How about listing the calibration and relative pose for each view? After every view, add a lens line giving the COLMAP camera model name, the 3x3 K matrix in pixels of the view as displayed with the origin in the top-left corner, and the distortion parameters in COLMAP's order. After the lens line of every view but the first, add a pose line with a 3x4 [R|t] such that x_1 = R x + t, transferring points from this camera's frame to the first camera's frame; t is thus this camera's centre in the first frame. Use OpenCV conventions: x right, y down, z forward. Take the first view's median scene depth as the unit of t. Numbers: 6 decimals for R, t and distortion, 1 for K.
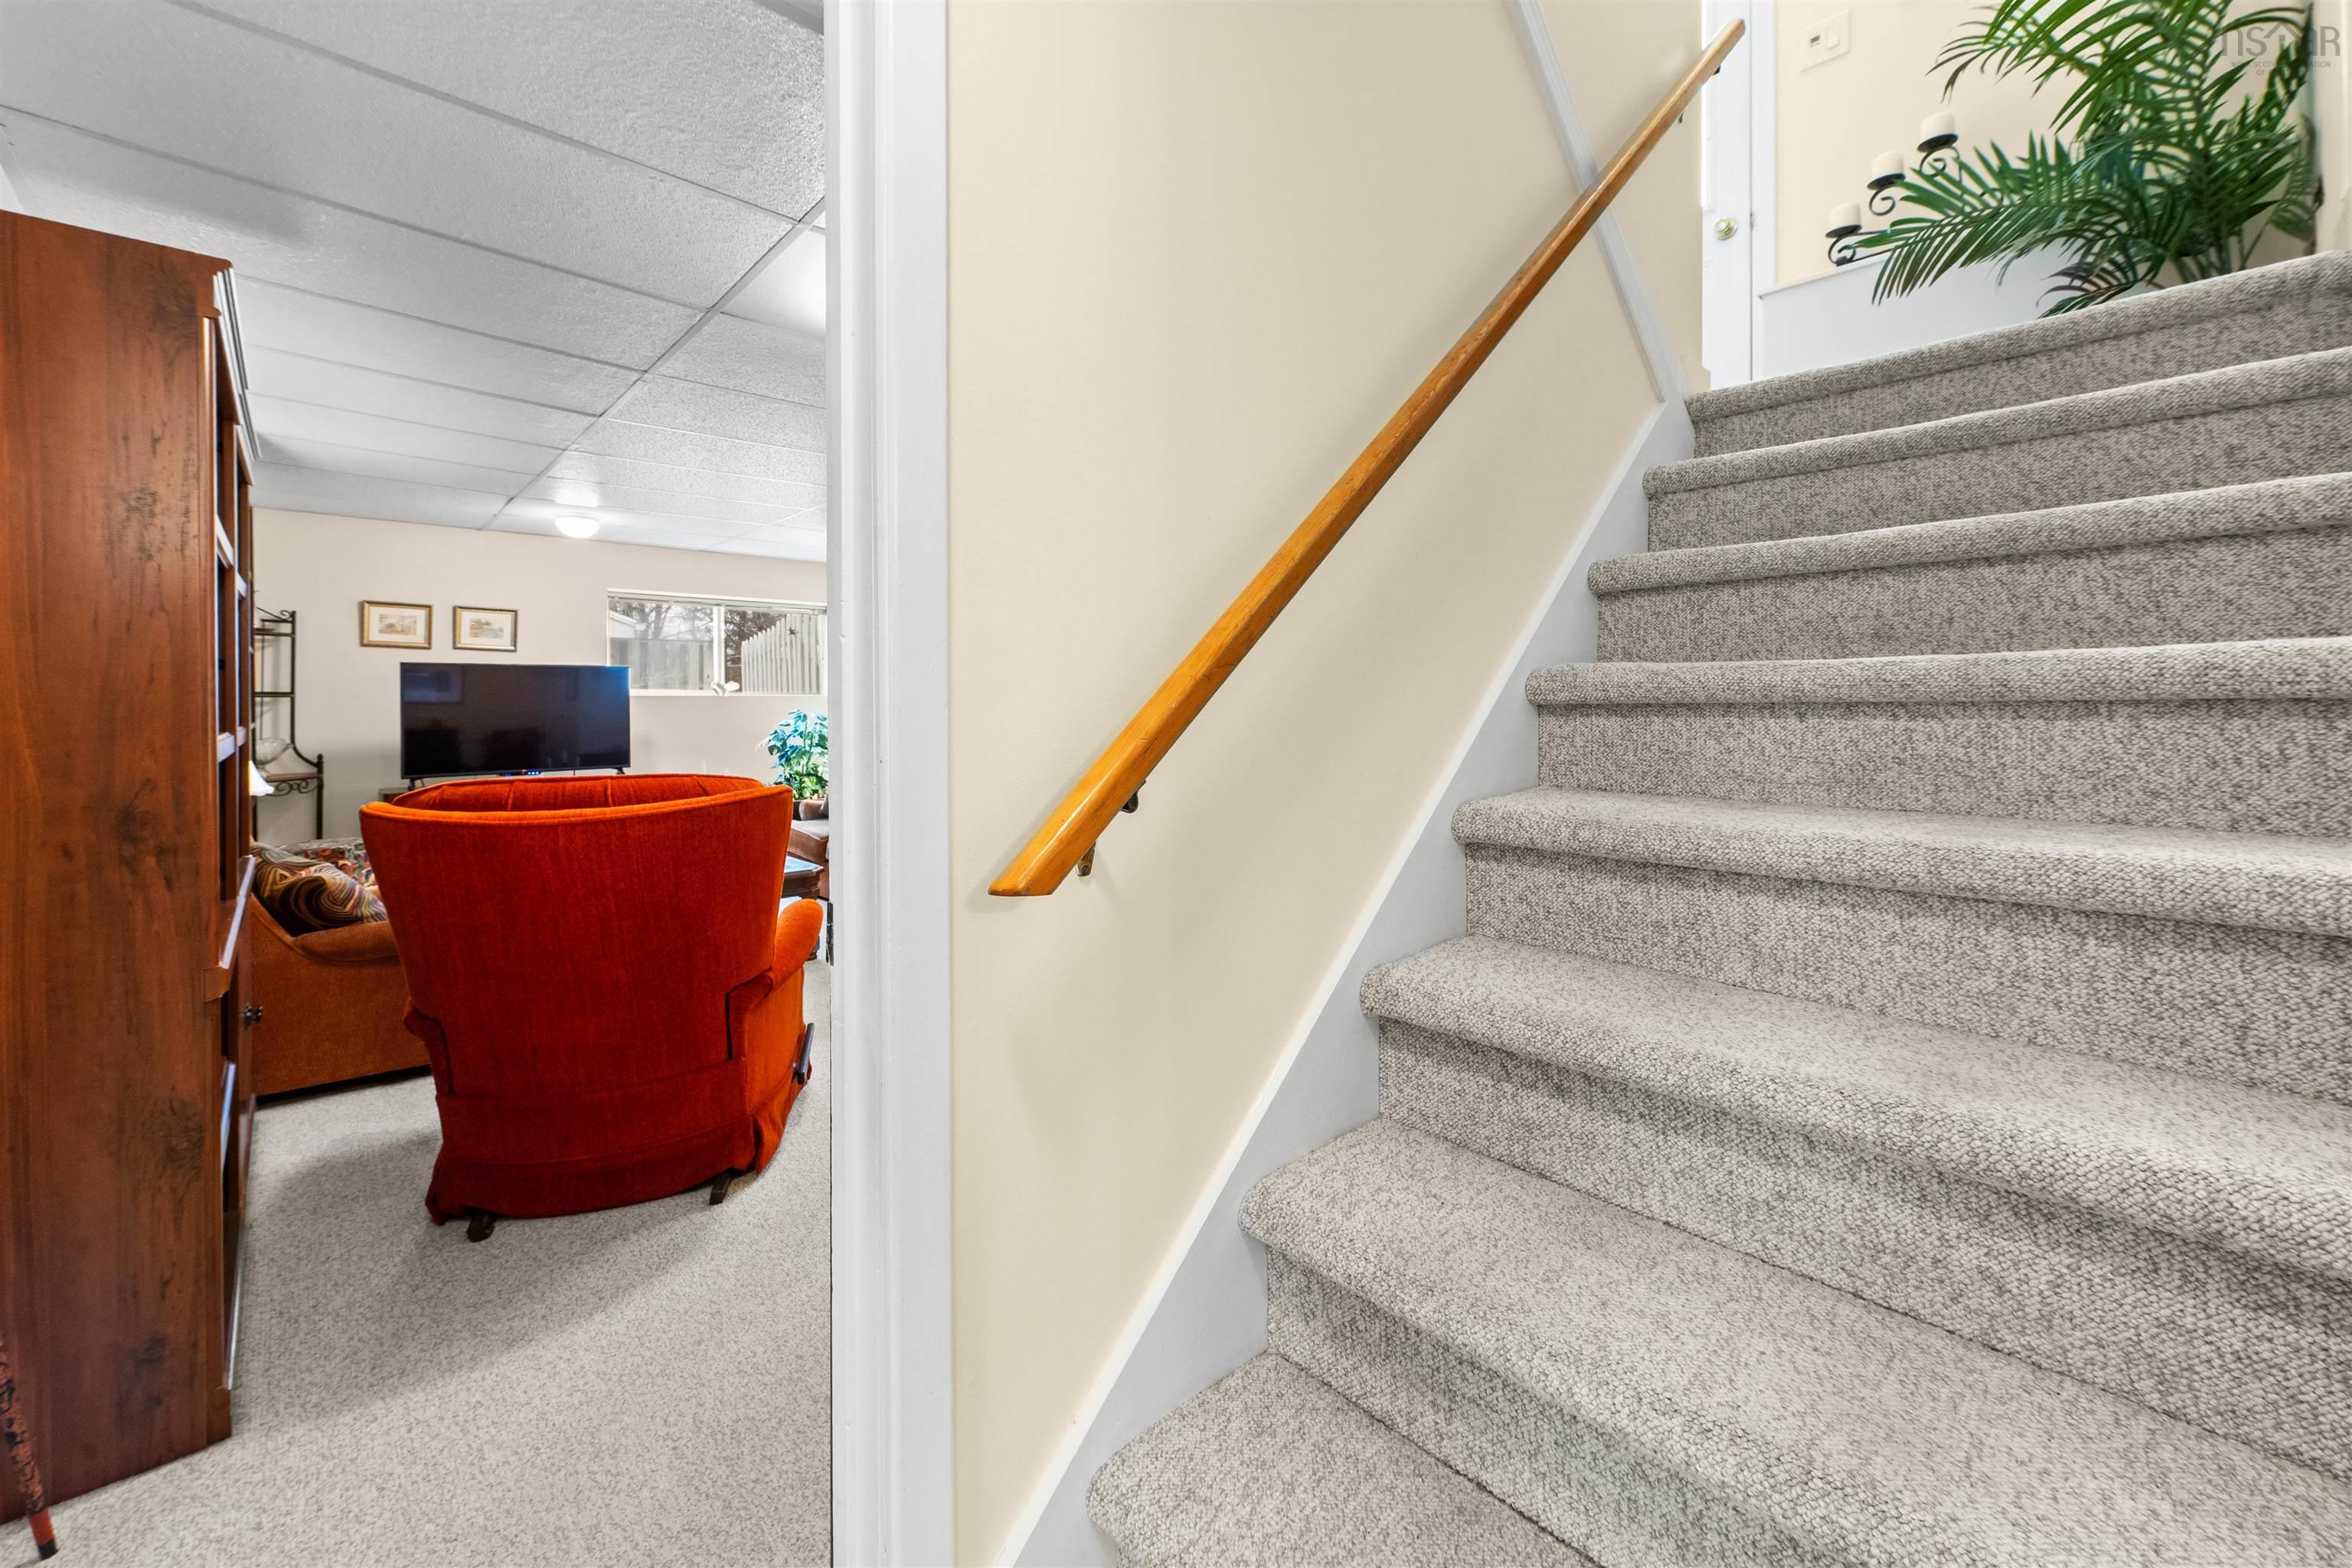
lens RADIAL K [[929.3, 0, 1184.2], [0, 929.3, 695.6], [0, 0, 1]] dist [-0.000558, -0.000087]
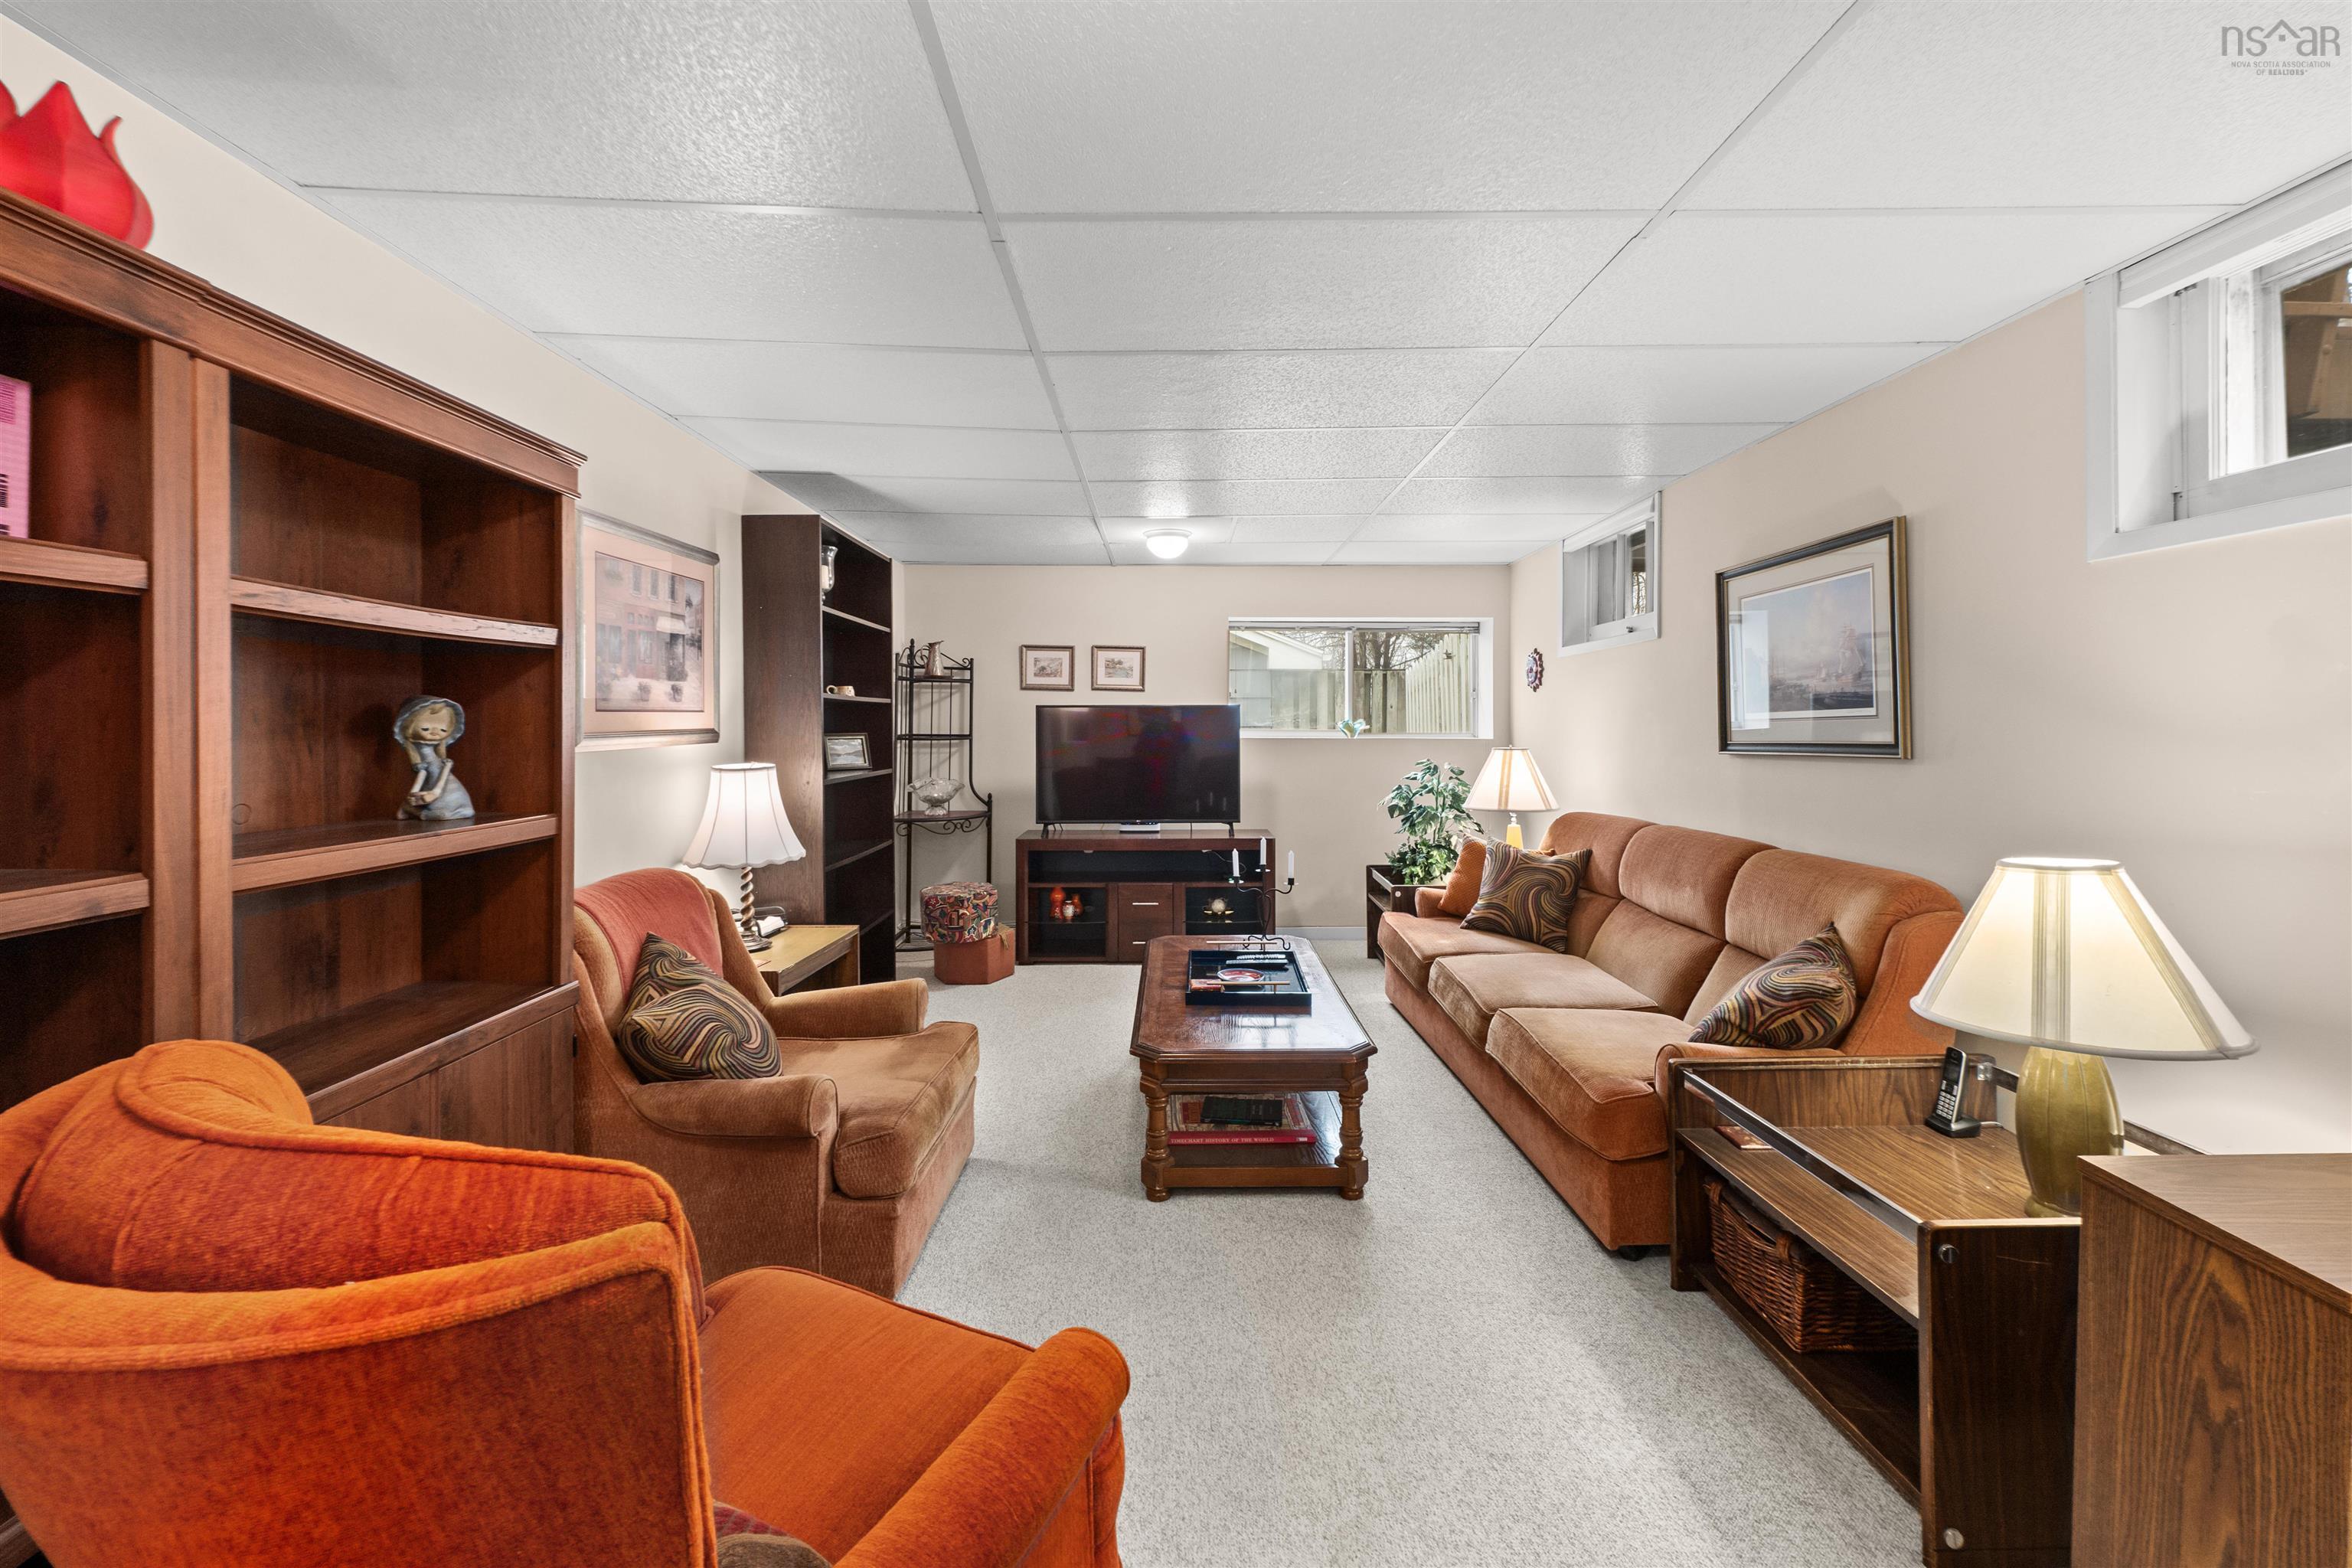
lens RADIAL K [[927.8, 0, 1178.1], [0, 927.8, 726.0], [0, 0, 1]] dist [-0.000606, -0.000337]
pose [[0.730404, 0.006348, -0.682986, -0.054857], [-0.000852, 0.999965, 0.008383, -0.021485], [0.683015, -0.005541, 0.730383, 0.363113]]
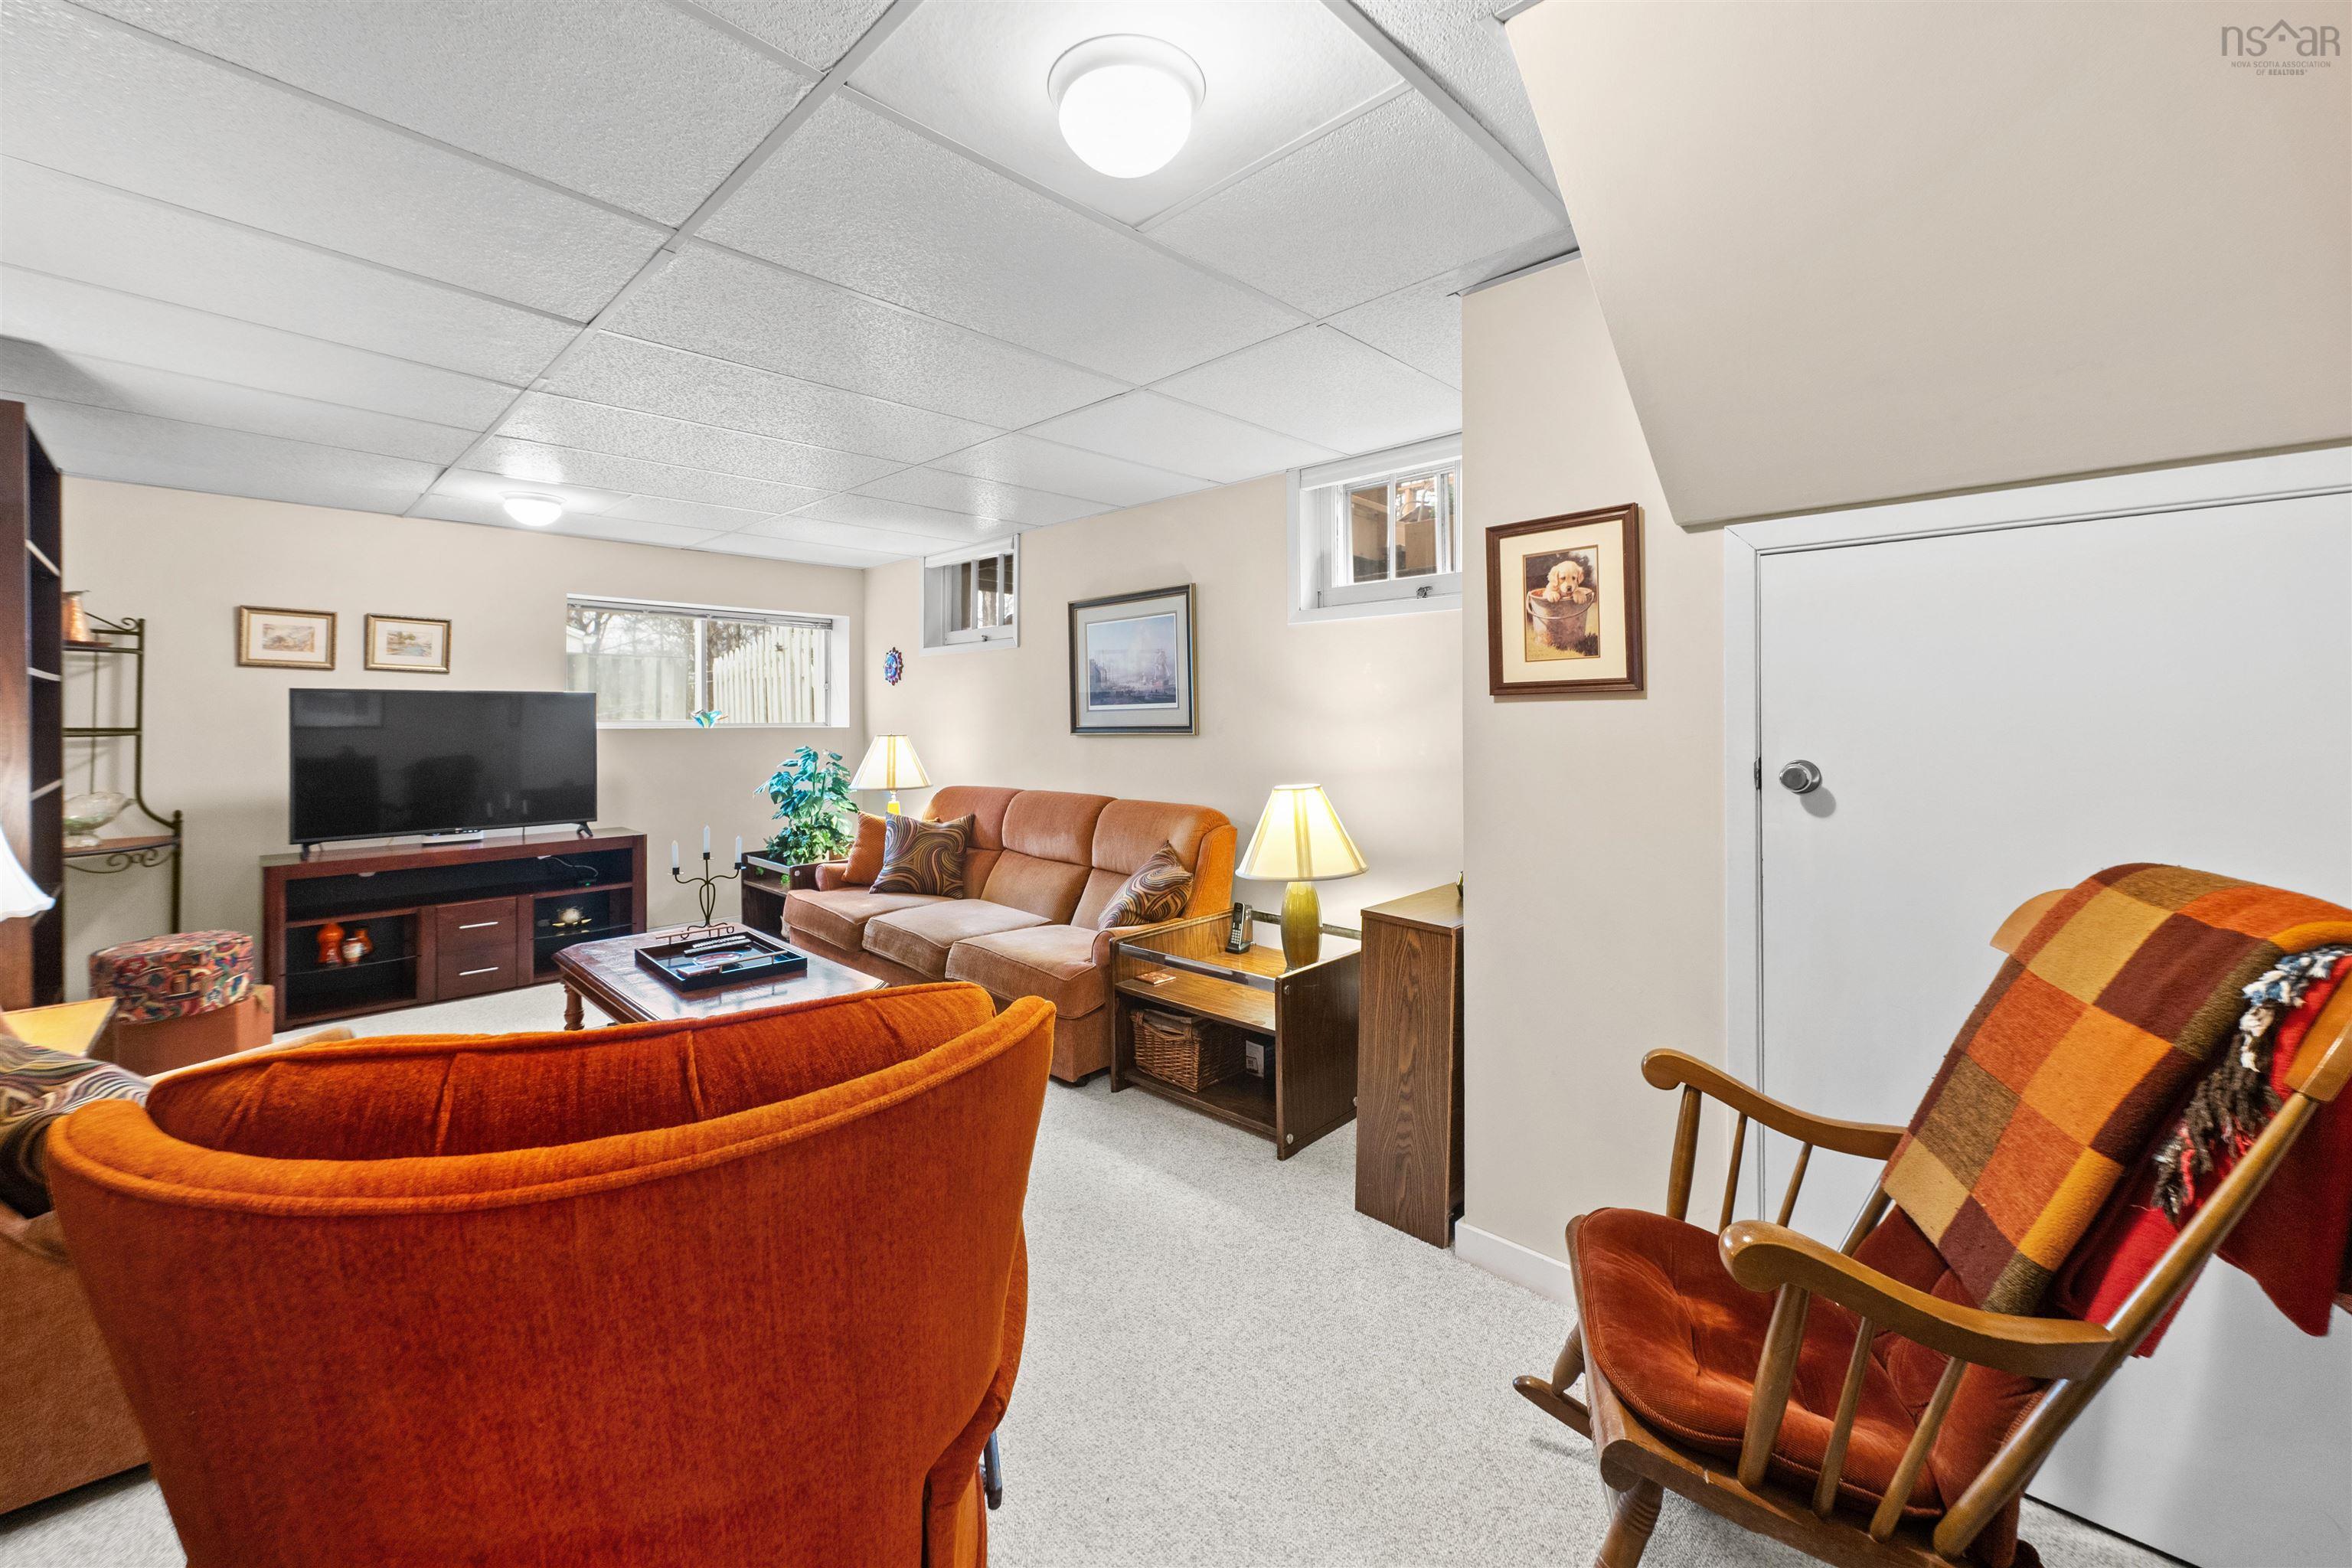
lens RADIAL K [[932.0, 0, 1172.5], [0, 932.0, 708.5], [0, 0, 1]] dist [0.000810, 0.000000]
pose [[0.999228, 0.005274, 0.038942, -0.152365], [-0.005181, 0.999983, -0.002487, -0.020632], [-0.038954, 0.002283, 0.999238, 0.208279]]
